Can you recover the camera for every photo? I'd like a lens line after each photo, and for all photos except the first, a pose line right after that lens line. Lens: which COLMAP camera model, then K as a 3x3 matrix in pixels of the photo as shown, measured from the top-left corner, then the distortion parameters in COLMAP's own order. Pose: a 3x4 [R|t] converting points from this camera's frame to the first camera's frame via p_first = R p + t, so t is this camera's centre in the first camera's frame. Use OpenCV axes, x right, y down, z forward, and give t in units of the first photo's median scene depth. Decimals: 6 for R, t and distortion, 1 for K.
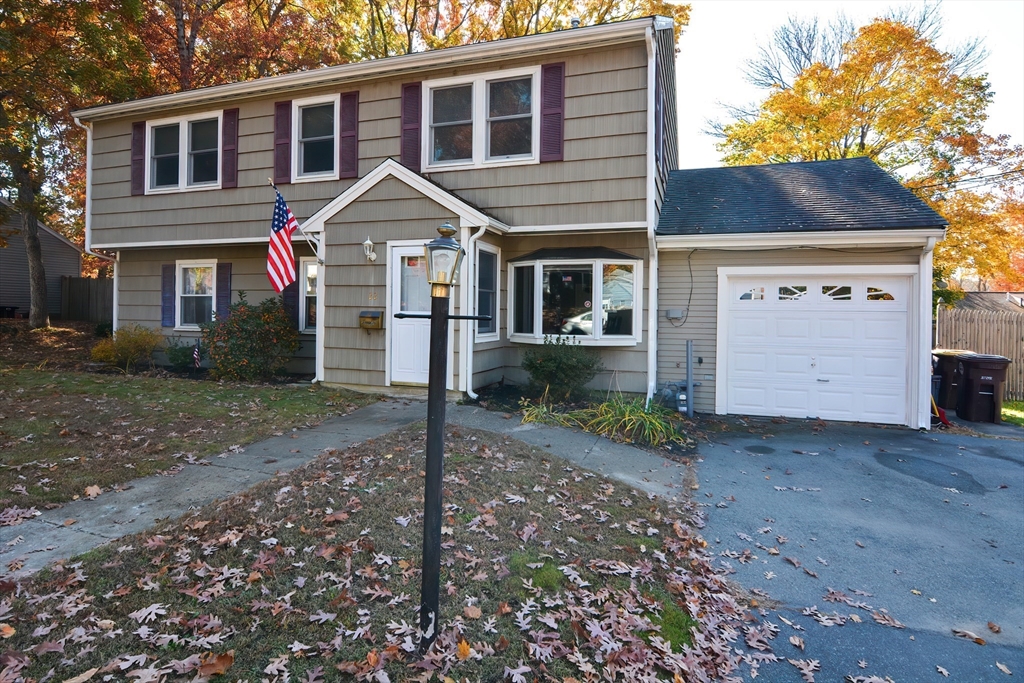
lens RADIAL K [[579.8, 0, 510.2], [0, 579.8, 315.7], [0, 0, 1]] dist [-0.027247, 0.000418]
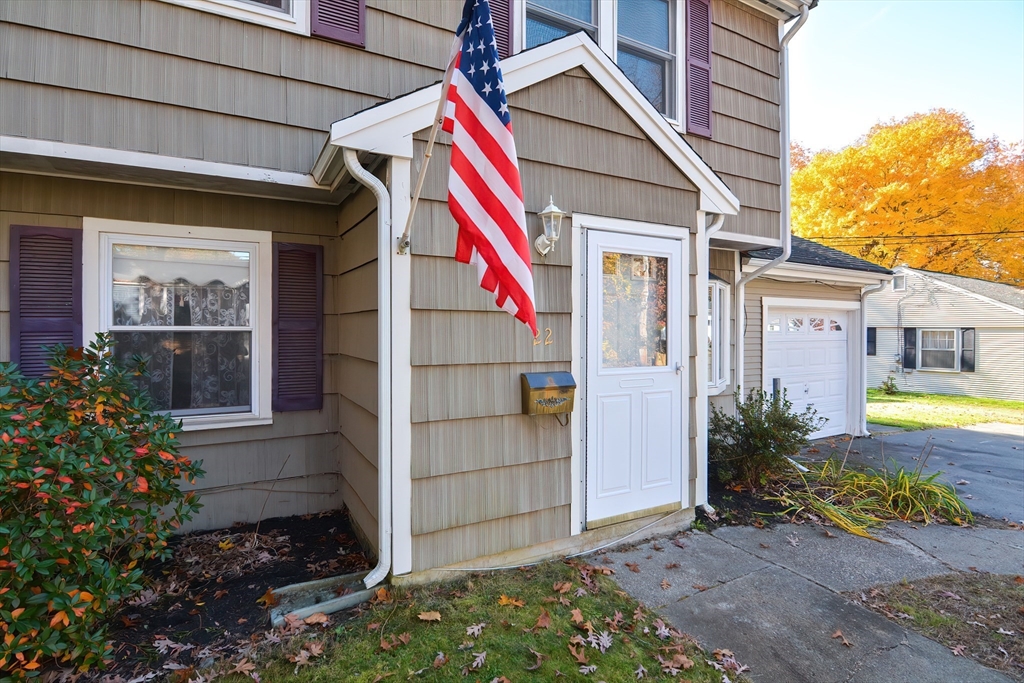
lens RADIAL K [[506.0, 0, 508.4], [0, 506.0, 333.8], [0, 0, 1]] dist [-0.009539, -0.006594]
pose [[0.662691, -0.019364, 0.748642, -0.511073], [0.011775, 0.999811, 0.015438, -0.040662], [-0.748800, -0.001416, 0.662794, 0.735225]]
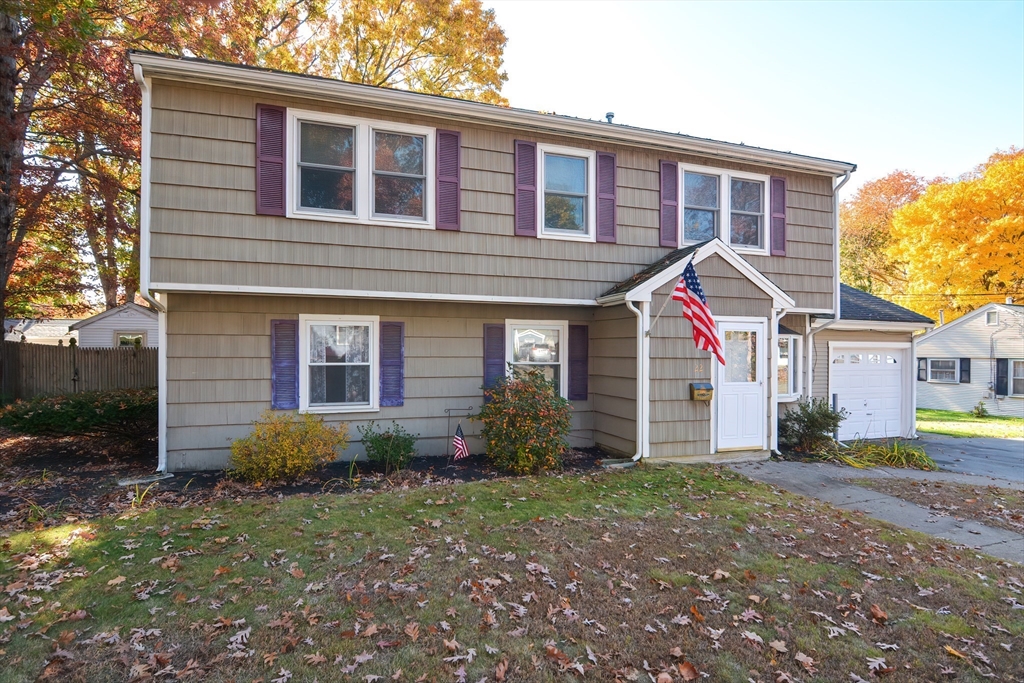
lens RADIAL K [[506.0, 0, 501.0], [0, 506.0, 357.2], [0, 0, 1]] dist [-0.009539, -0.006594]
pose [[0.795803, -0.014281, 0.605387, -1.011022], [0.010251, 0.999896, 0.010111, -0.063423], [-0.605468, -0.001840, 0.795867, 0.476202]]
